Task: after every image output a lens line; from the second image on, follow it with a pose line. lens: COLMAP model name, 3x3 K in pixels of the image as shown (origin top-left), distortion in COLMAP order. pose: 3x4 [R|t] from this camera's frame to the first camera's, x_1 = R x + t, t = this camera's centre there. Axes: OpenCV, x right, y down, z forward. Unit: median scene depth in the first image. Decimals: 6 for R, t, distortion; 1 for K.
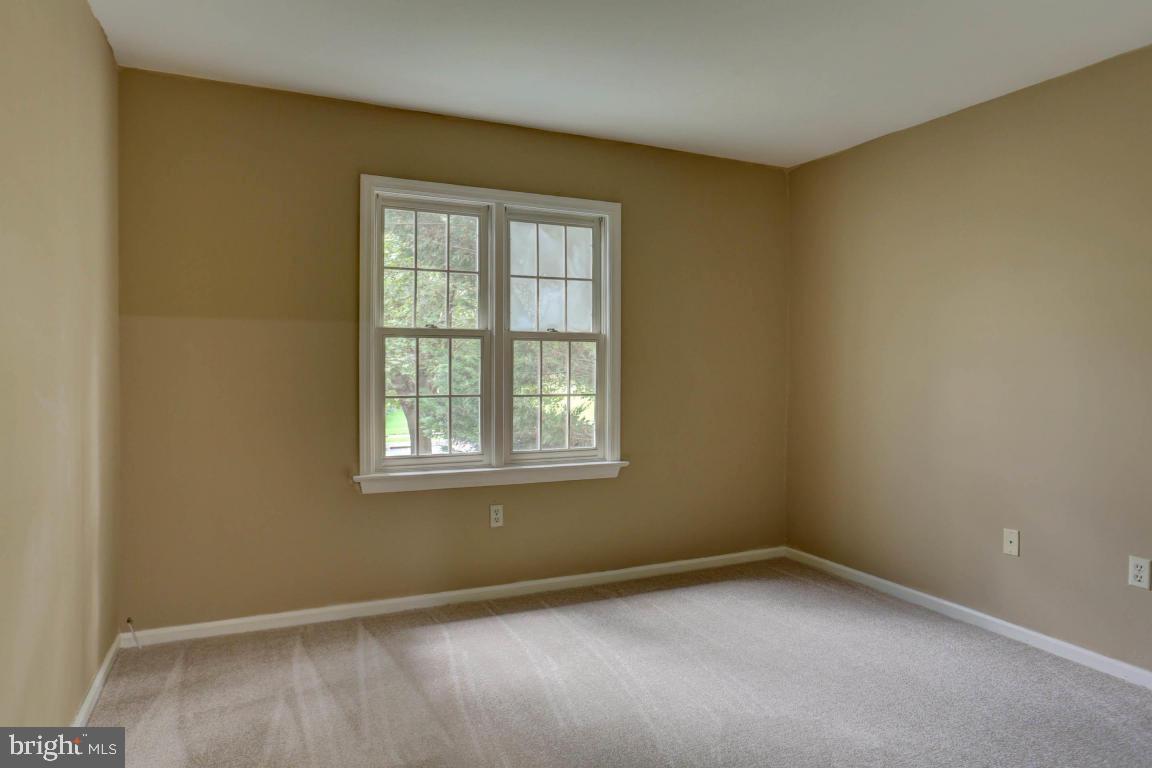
lens RADIAL K [[727.0, 0, 575.5], [0, 727.0, 356.7], [0, 0, 1]] dist [0.021737, 0.002704]
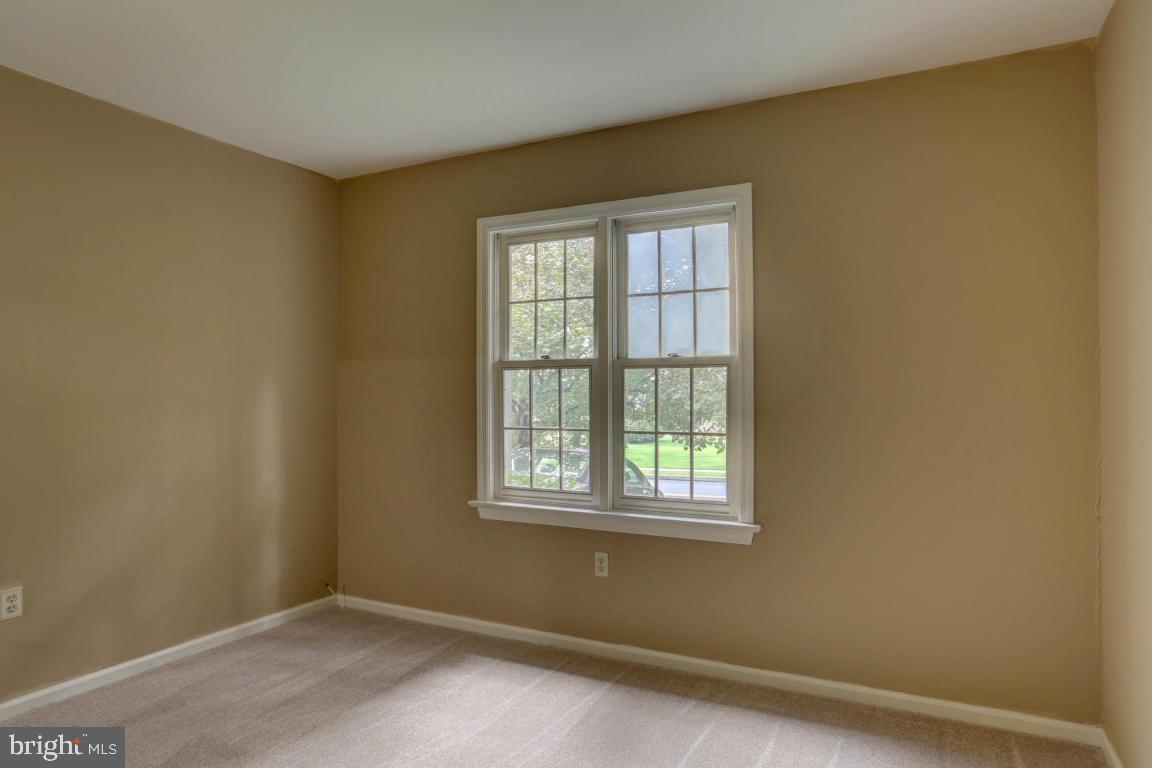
lens RADIAL K [[723.8, 0, 576.0], [0, 723.8, 384.0], [0, 0, 1]] dist [0.002789, 0.001495]
pose [[0.612579, -0.015775, -0.790252, 0.584840], [0.009850, 0.999876, -0.012324, 0.006219], [0.790348, -0.000234, 0.612658, 0.428222]]
